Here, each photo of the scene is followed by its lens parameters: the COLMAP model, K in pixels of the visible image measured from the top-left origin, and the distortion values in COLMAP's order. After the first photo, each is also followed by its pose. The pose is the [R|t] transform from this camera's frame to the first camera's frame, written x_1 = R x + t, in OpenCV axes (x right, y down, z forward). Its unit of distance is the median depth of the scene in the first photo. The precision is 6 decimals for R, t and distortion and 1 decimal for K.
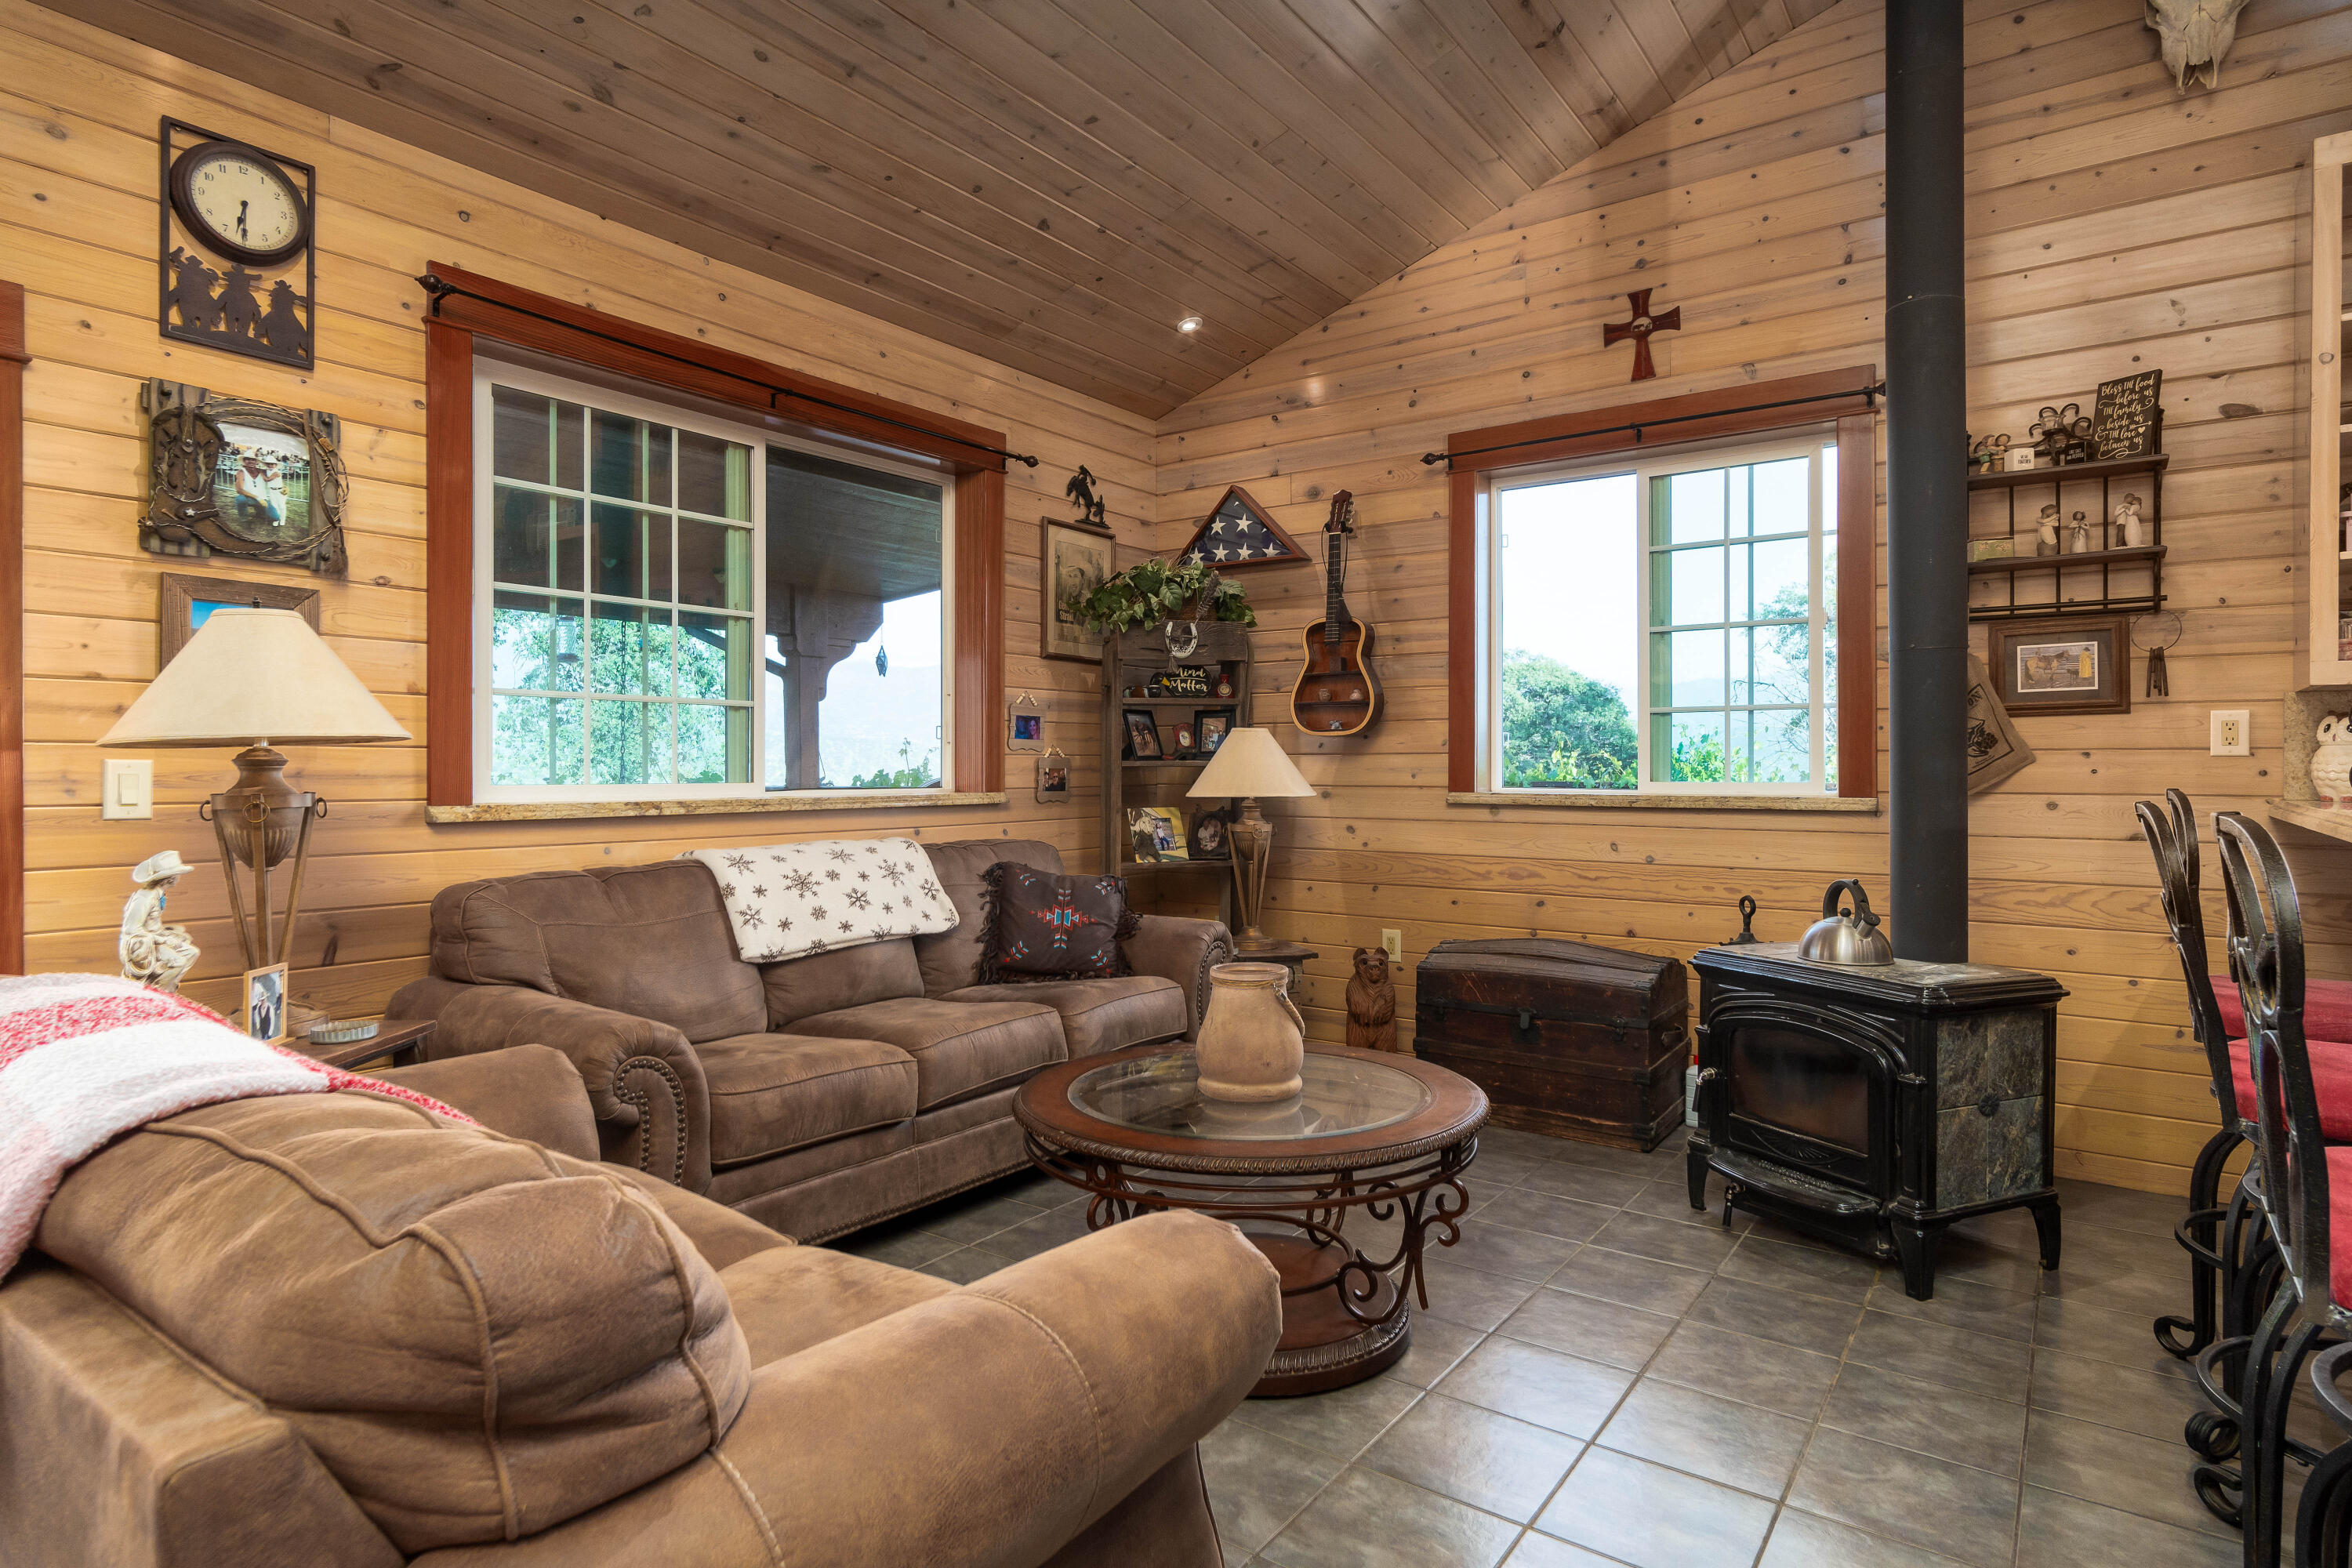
lens RADIAL K [[1256.1, 0, 1146.6], [0, 1256.1, 771.0], [0, 0, 1]] dist [0.001039, 0.002692]
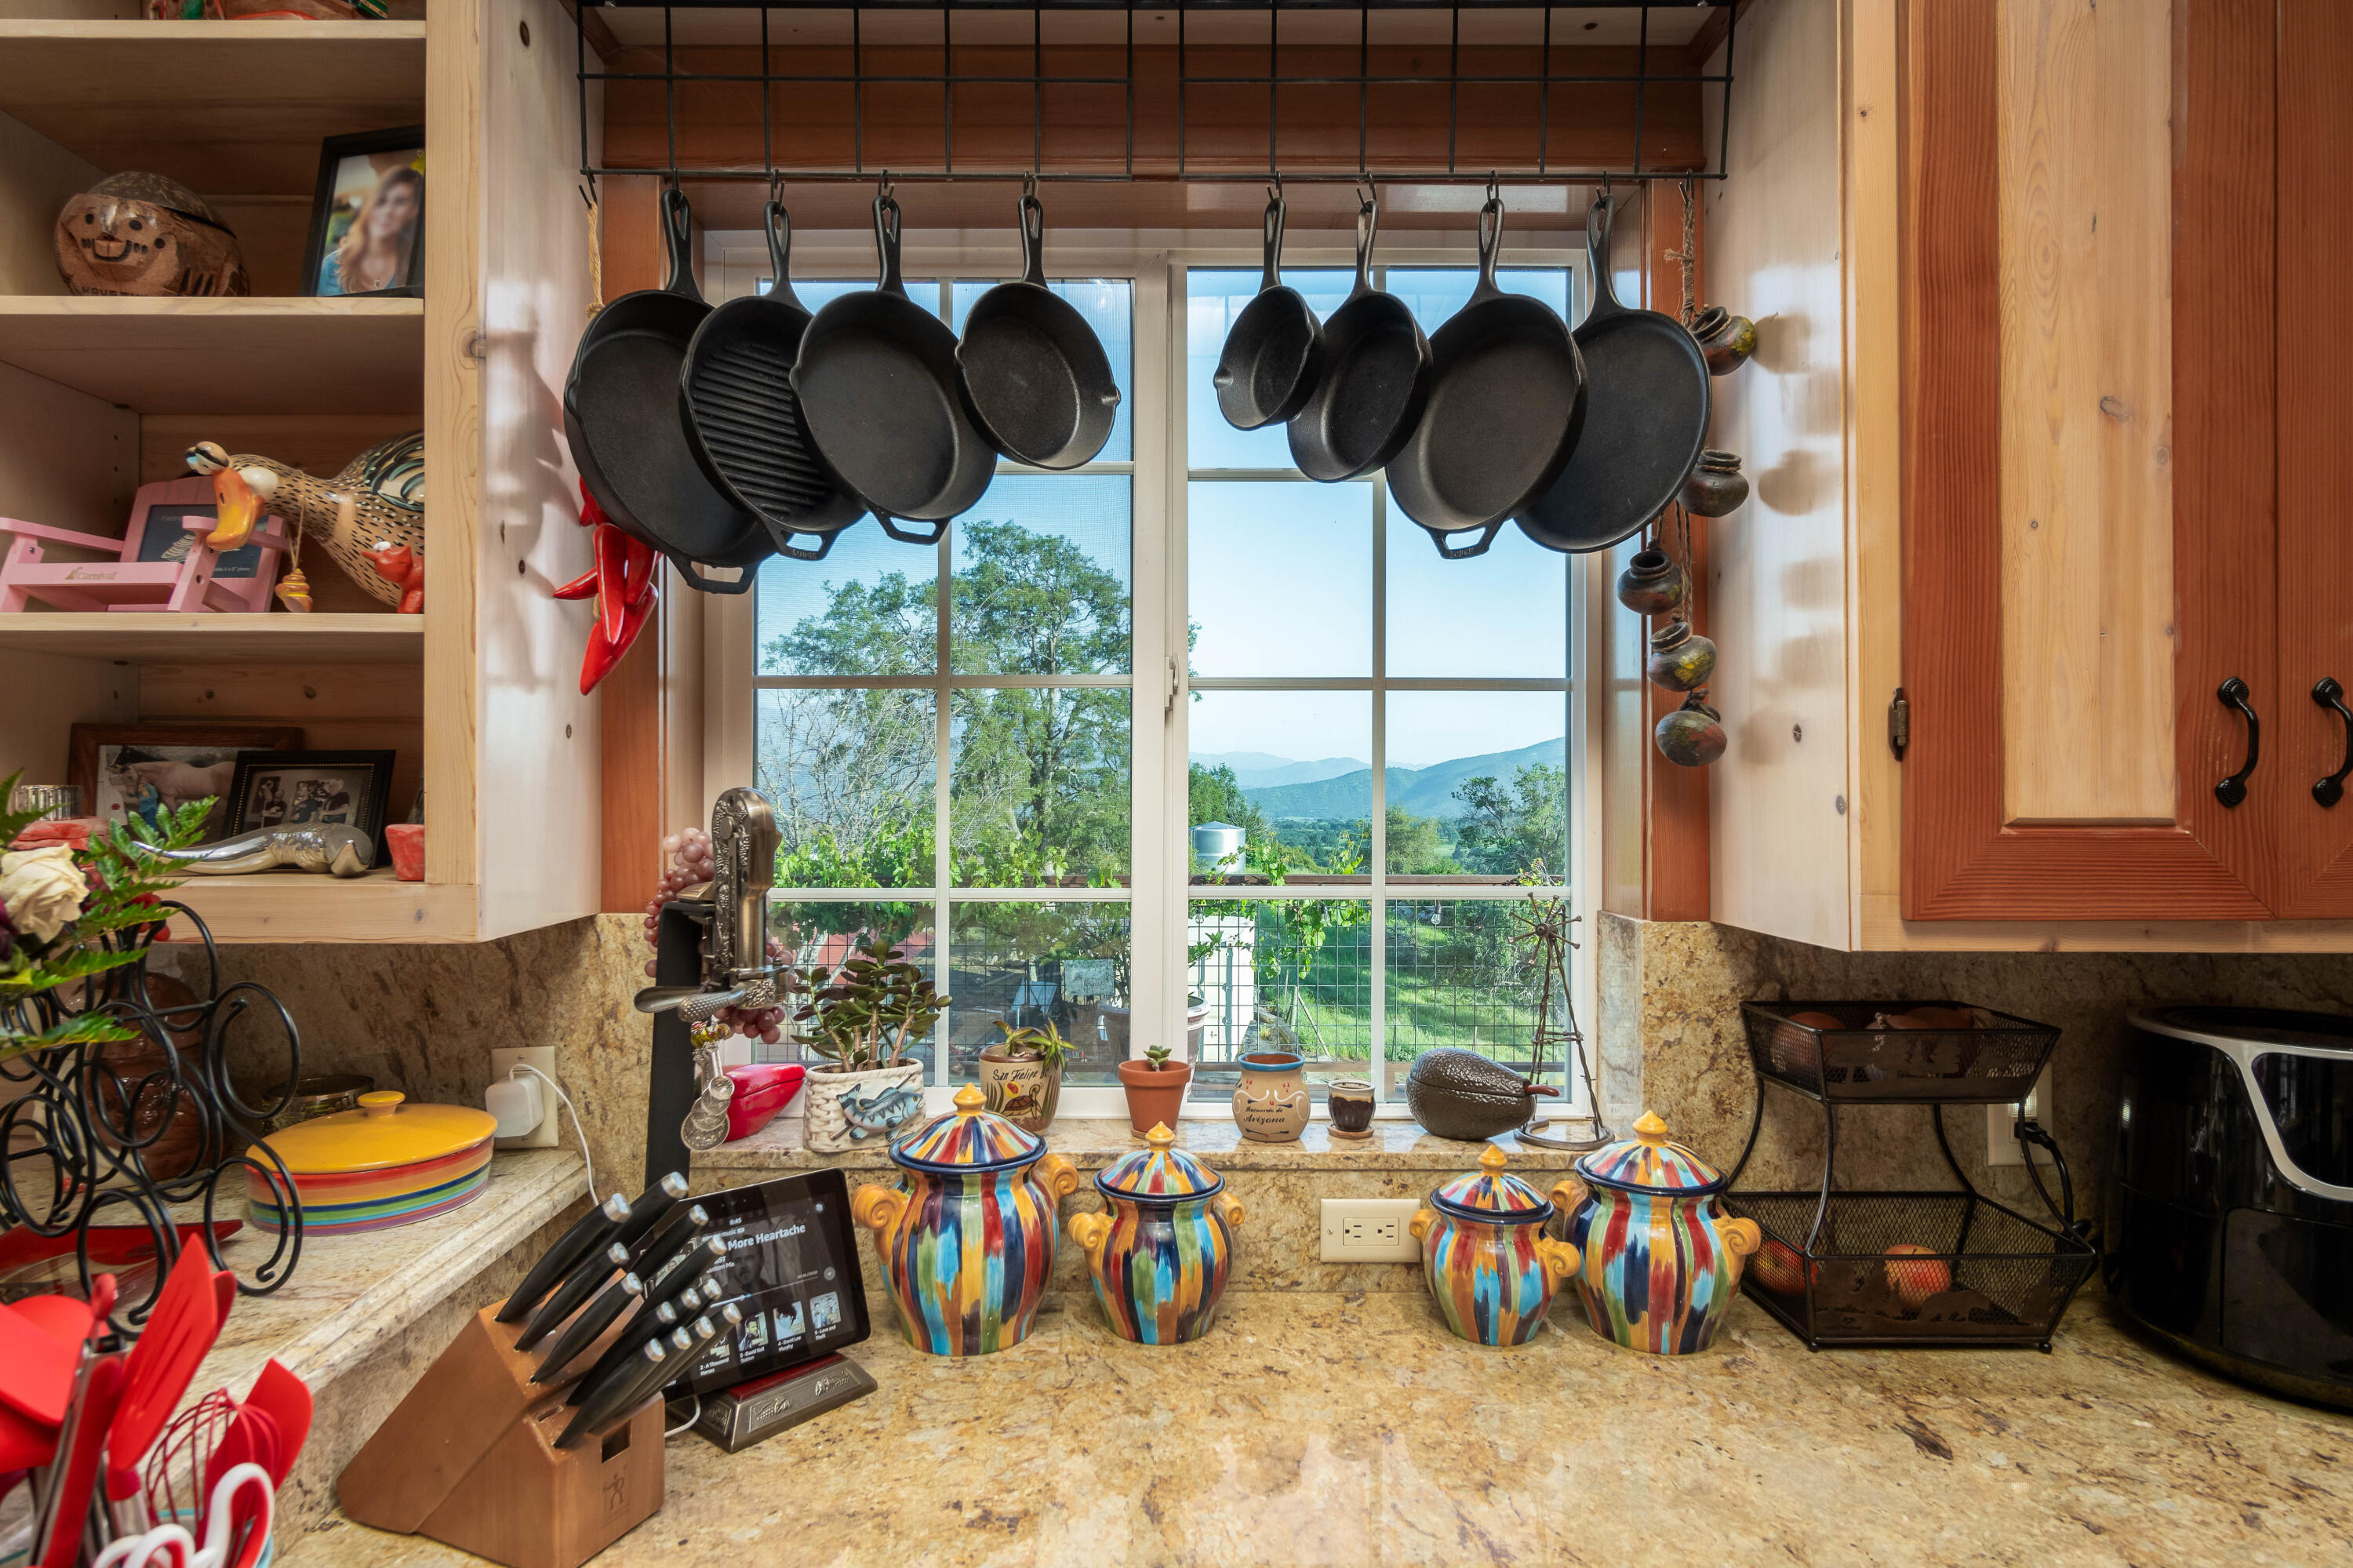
lens RADIAL K [[1256.7, 0, 1084.1], [0, 1256.7, 774.1], [0, 0, 1]] dist [0.001039, 0.002692]
pose [[0.801482, 0.008140, 0.597963, 0.698679], [-0.000973, 0.999924, -0.012308, -0.081559], [-0.598017, 0.009283, 0.801429, 0.319002]]
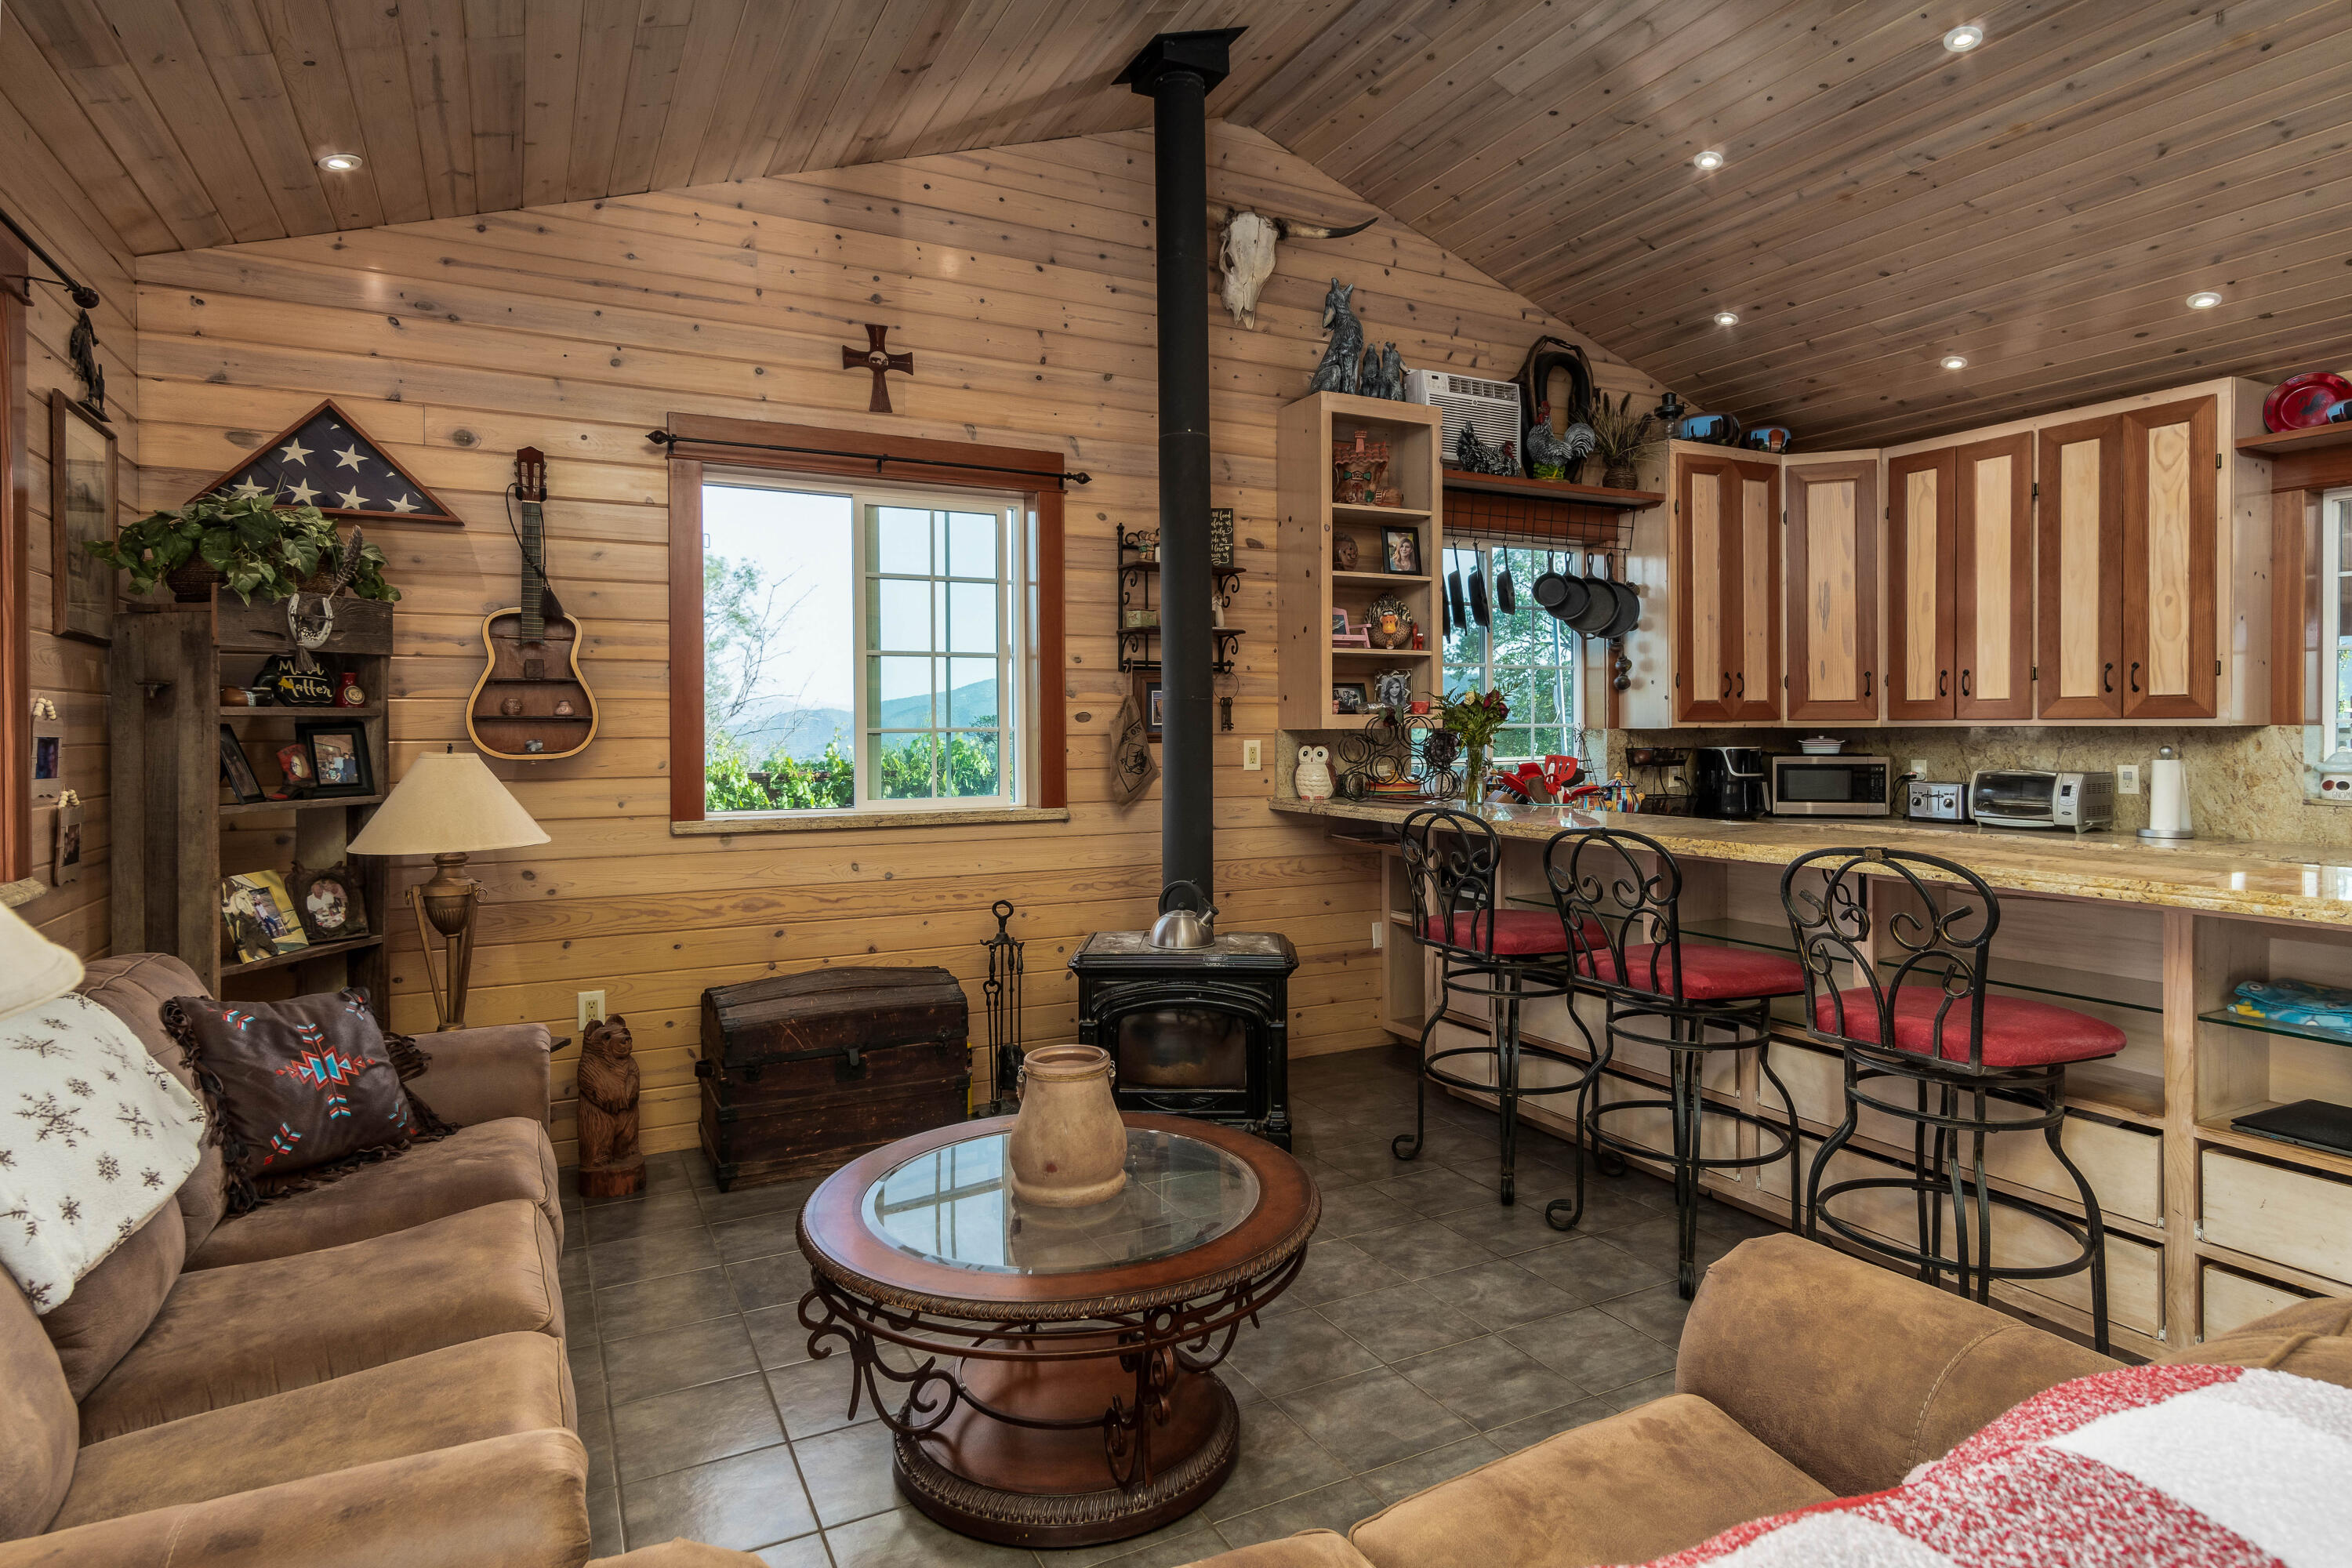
lens RADIAL K [[1256.1, 0, 1200.7], [0, 1256.1, 741.4], [0, 0, 1]] dist [0.001039, 0.002692]
pose [[0.434448, -0.010208, 0.900639, -0.414669], [0.008680, 0.999937, 0.007147, -0.045209], [-0.900655, 0.004712, 0.434509, 0.309376]]
